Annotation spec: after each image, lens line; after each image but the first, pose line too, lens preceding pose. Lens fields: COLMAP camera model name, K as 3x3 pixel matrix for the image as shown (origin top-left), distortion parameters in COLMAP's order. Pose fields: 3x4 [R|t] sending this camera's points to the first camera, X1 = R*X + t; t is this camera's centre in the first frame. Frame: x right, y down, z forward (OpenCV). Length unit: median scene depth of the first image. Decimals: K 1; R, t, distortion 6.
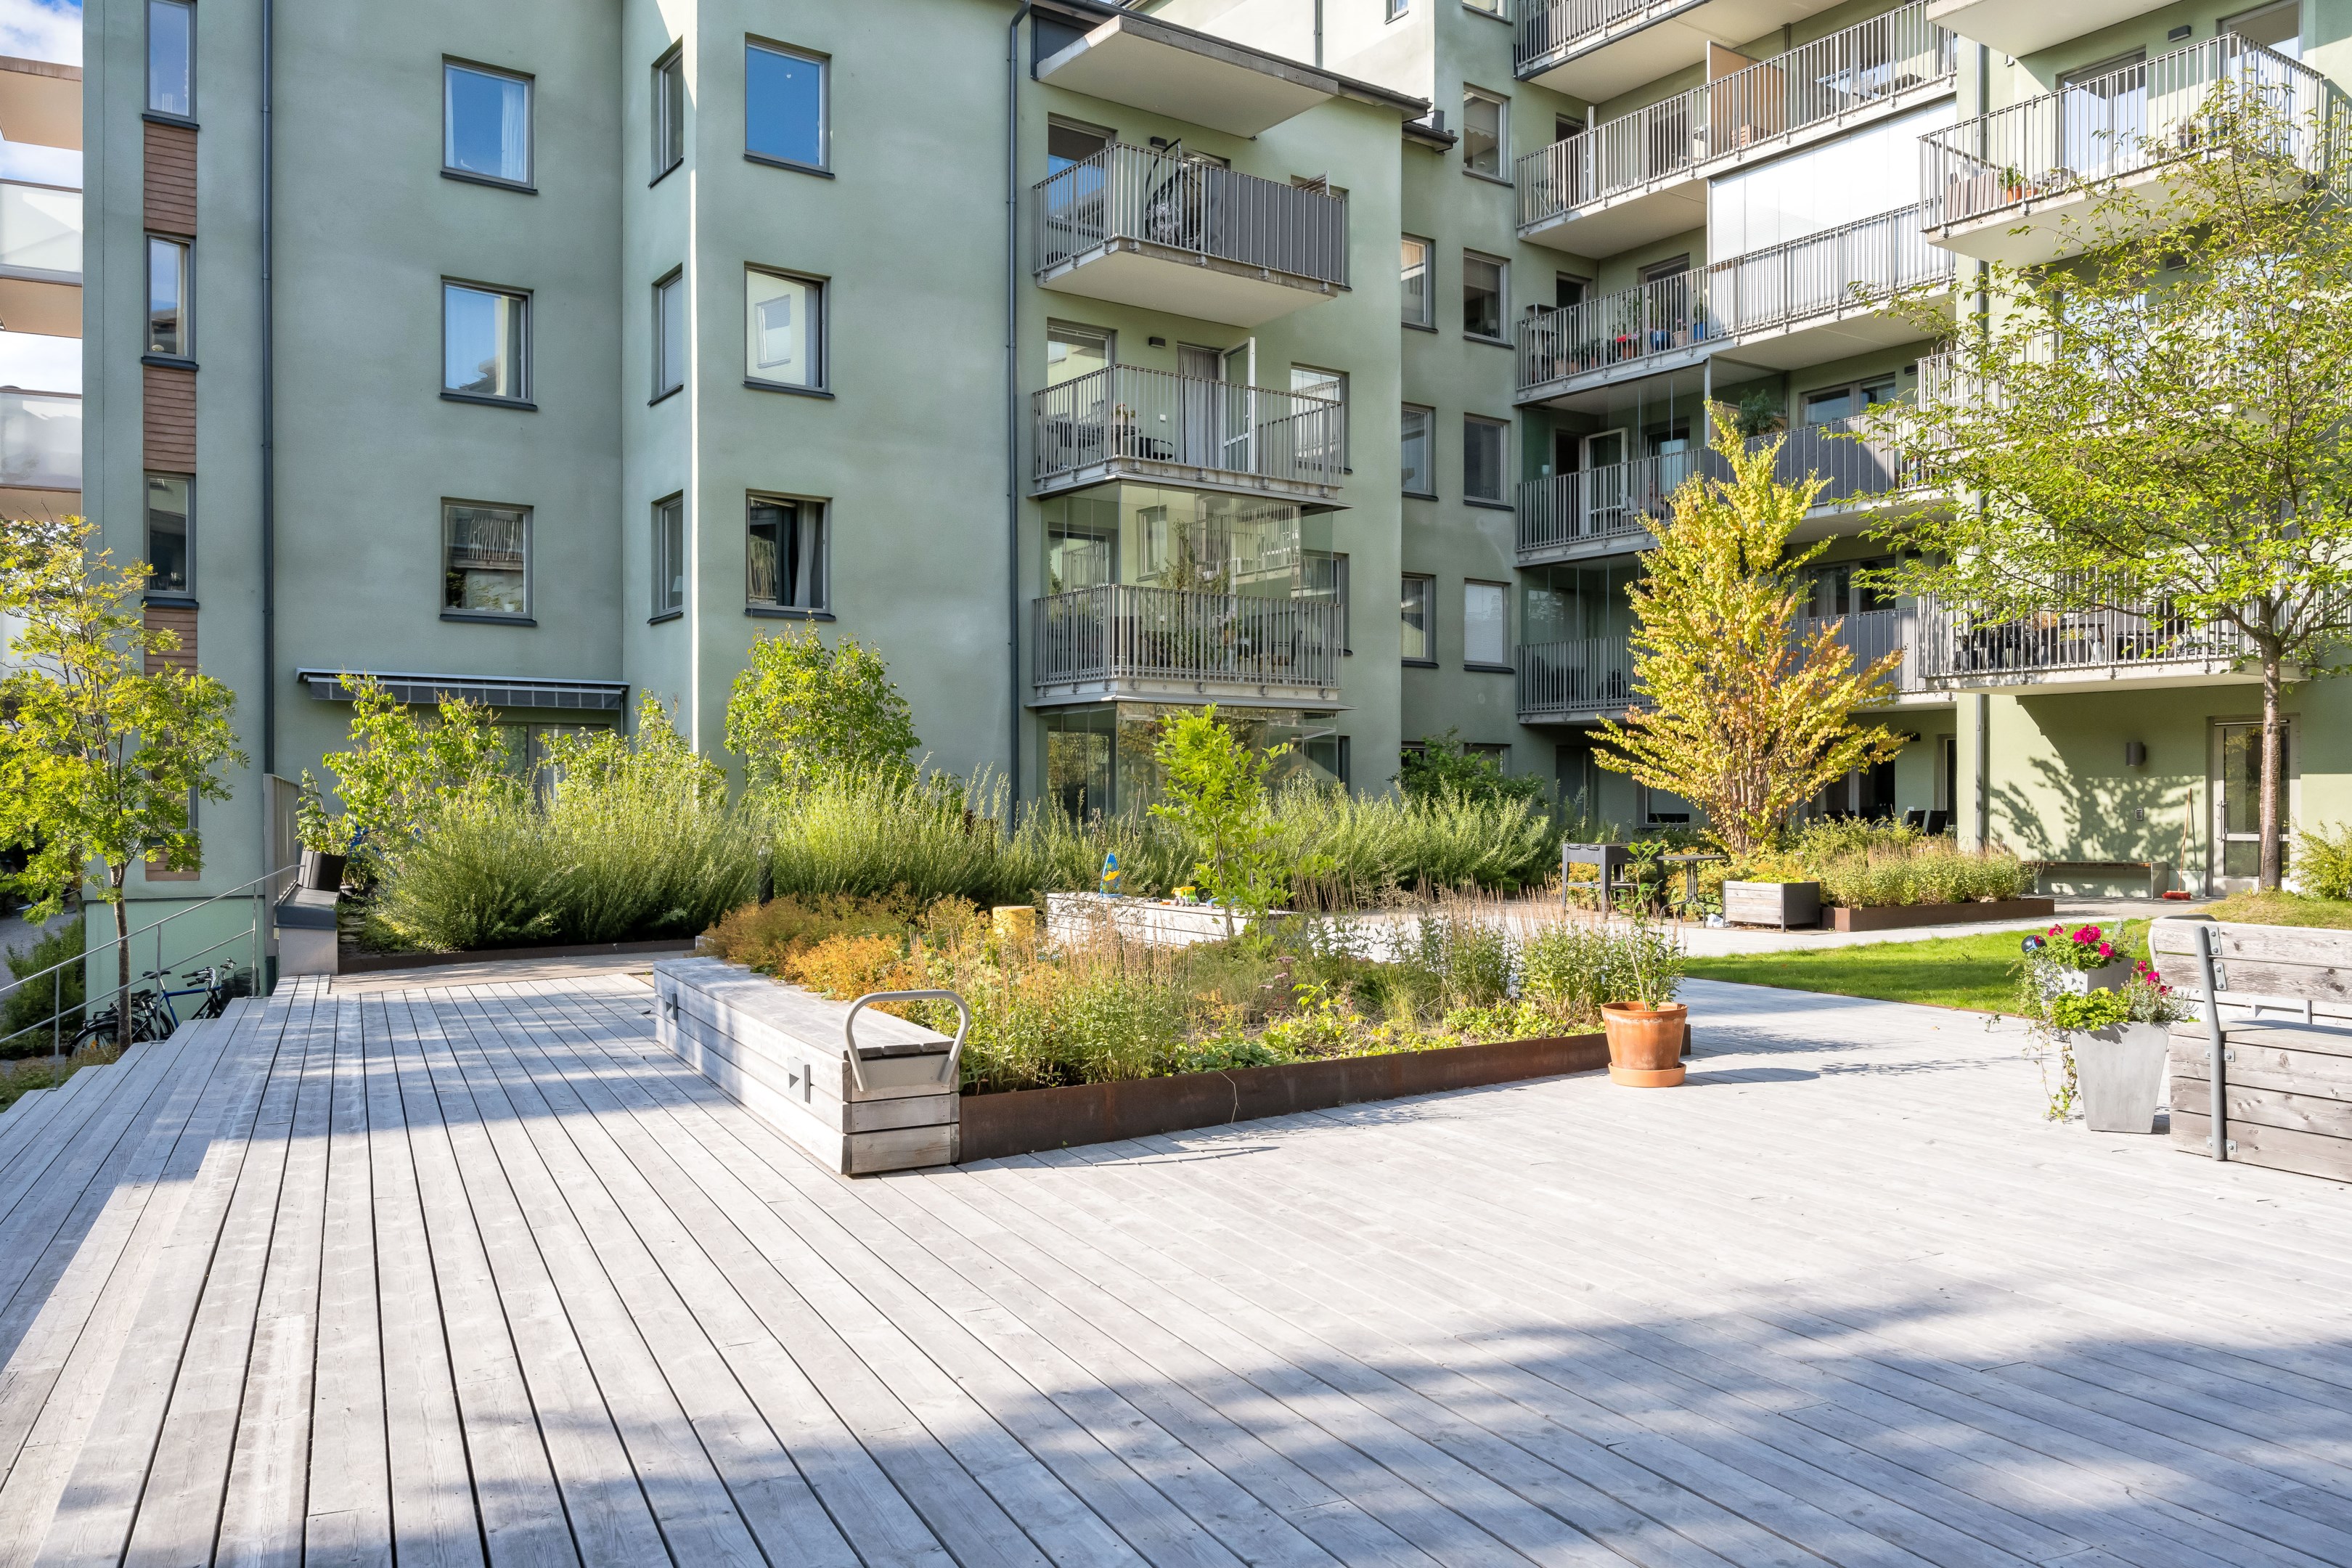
lens RADIAL K [[1832.7, 0, 1177.2], [0, 1832.7, 789.5], [0, 0, 1]] dist [-0.008909, 0.006734]
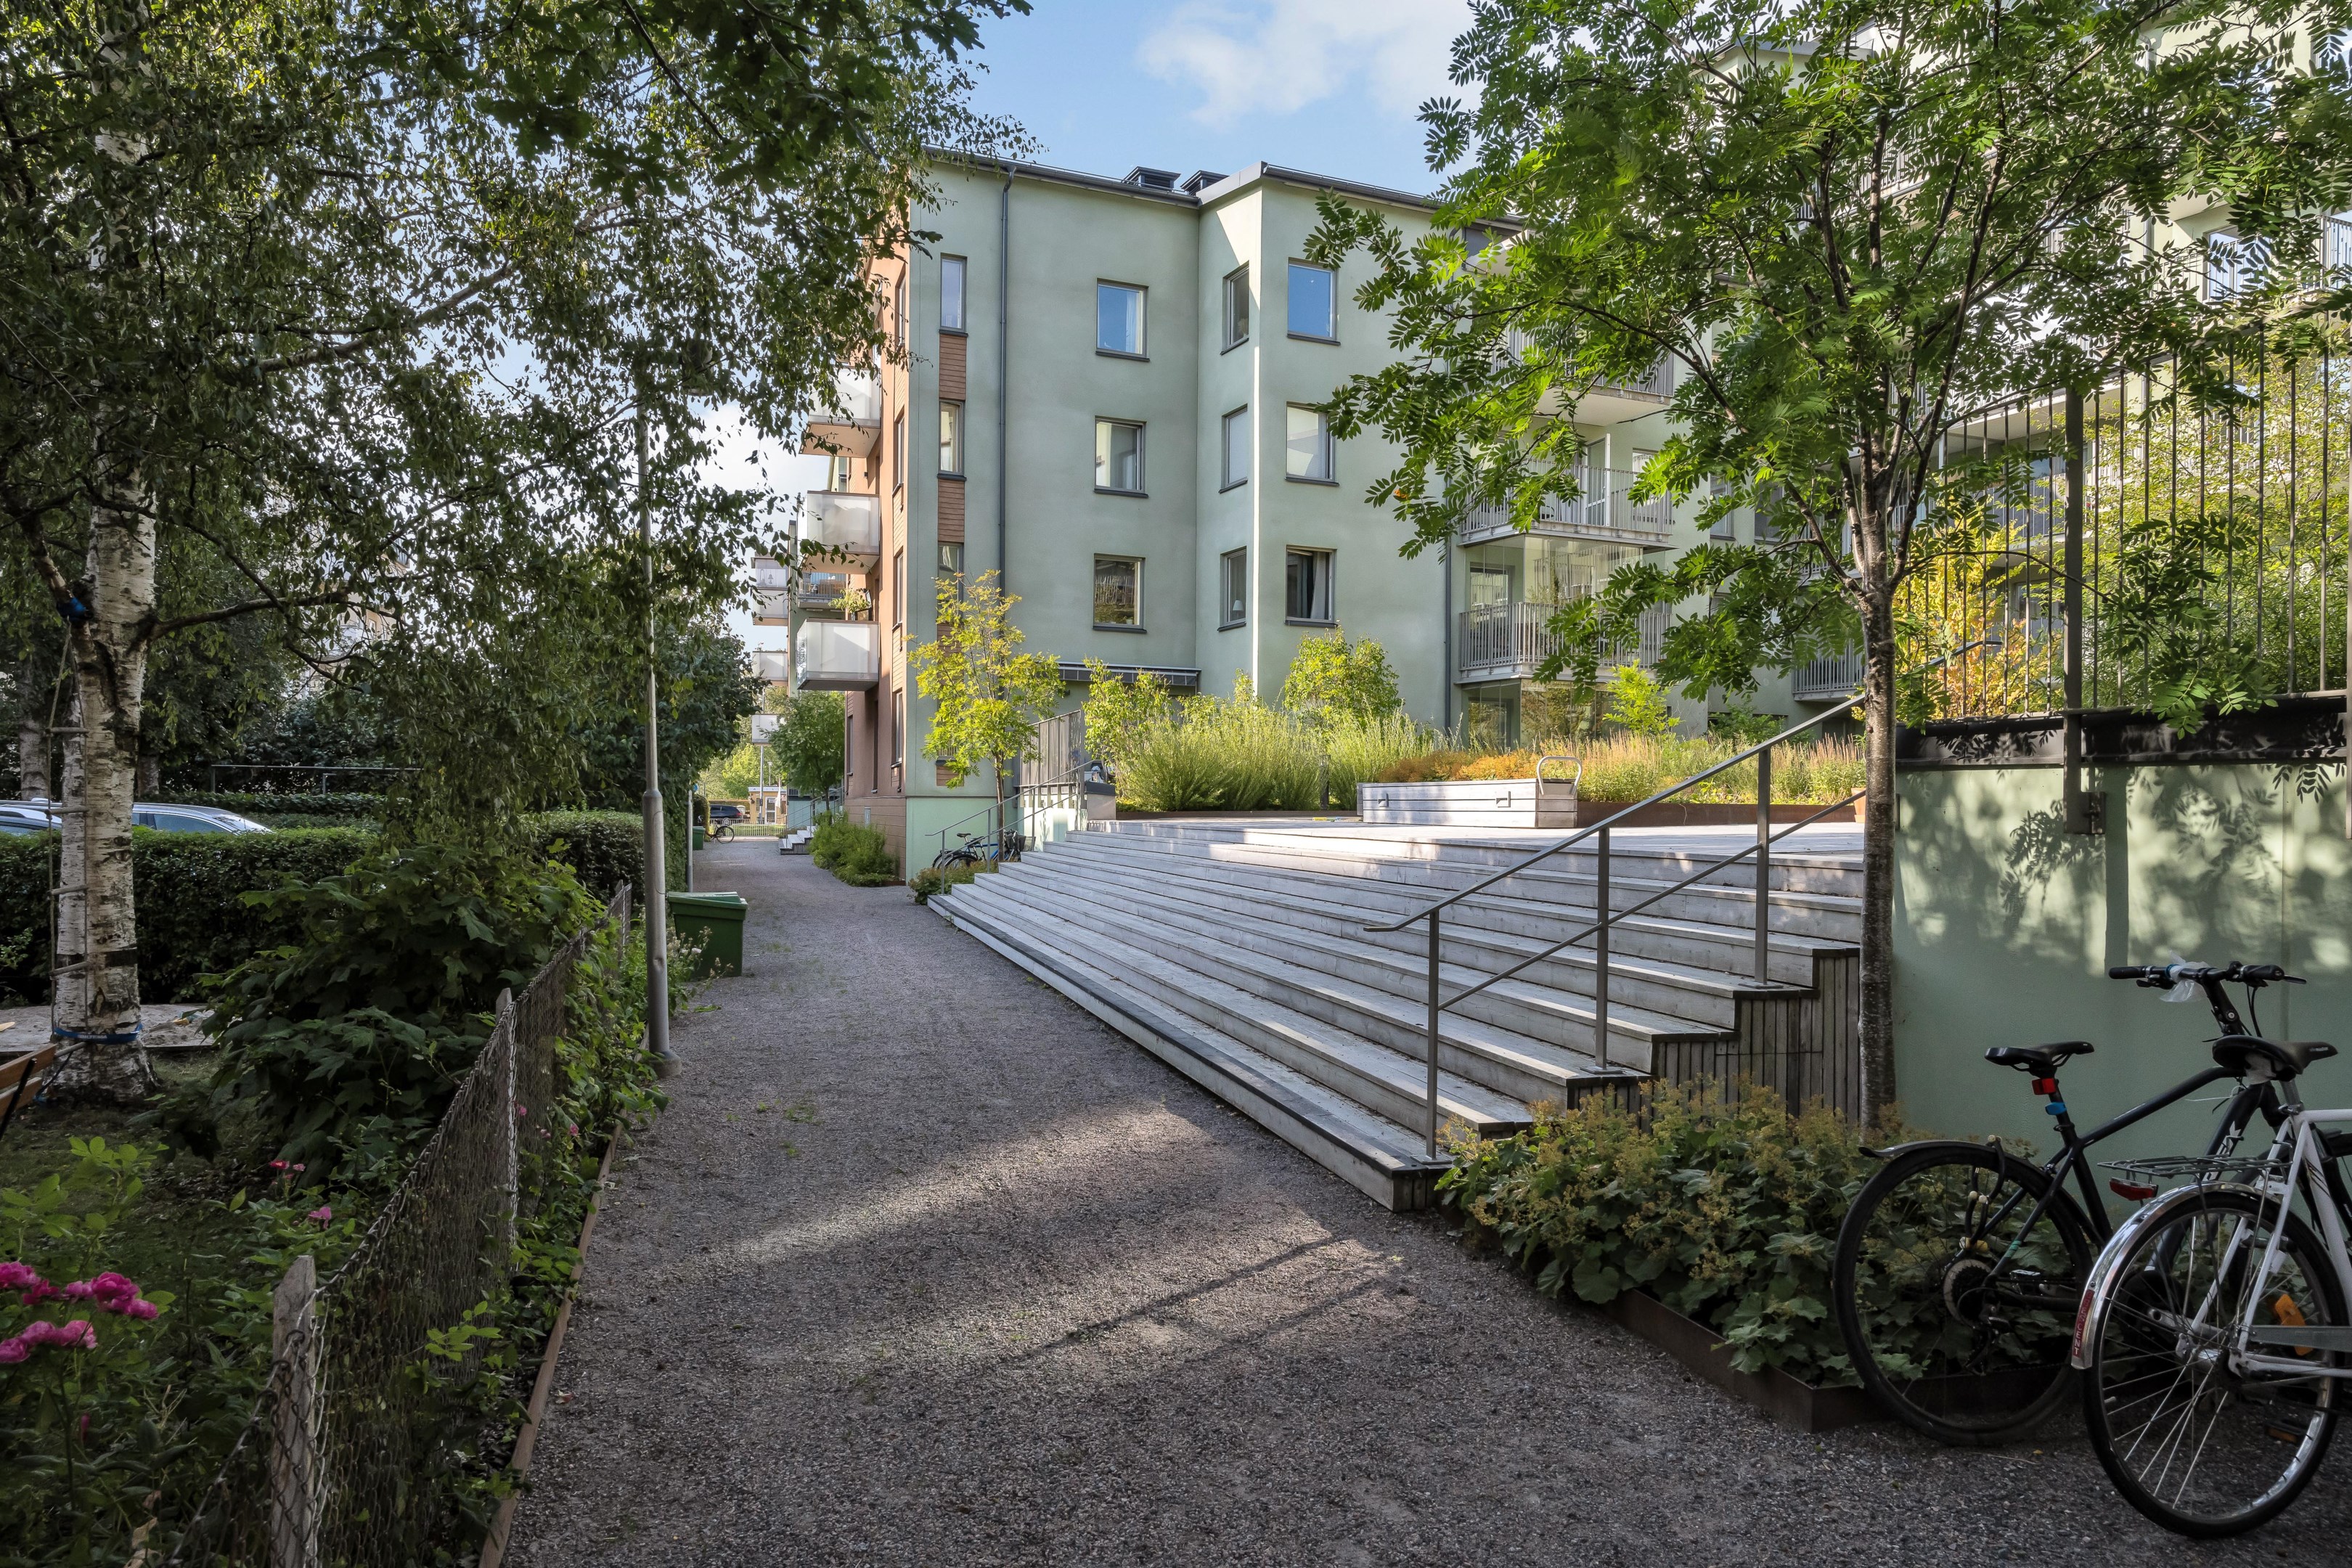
lens RADIAL K [[1615.9, 0, 1171.7], [0, 1615.9, 788.1], [0, 0, 1]] dist [-0.004773, 0.004120]
pose [[0.984530, 0.006280, -0.175102, -0.084889], [-0.006625, 0.999977, -0.001385, 0.048106], [0.175090, 0.002524, 0.984549, -0.385740]]
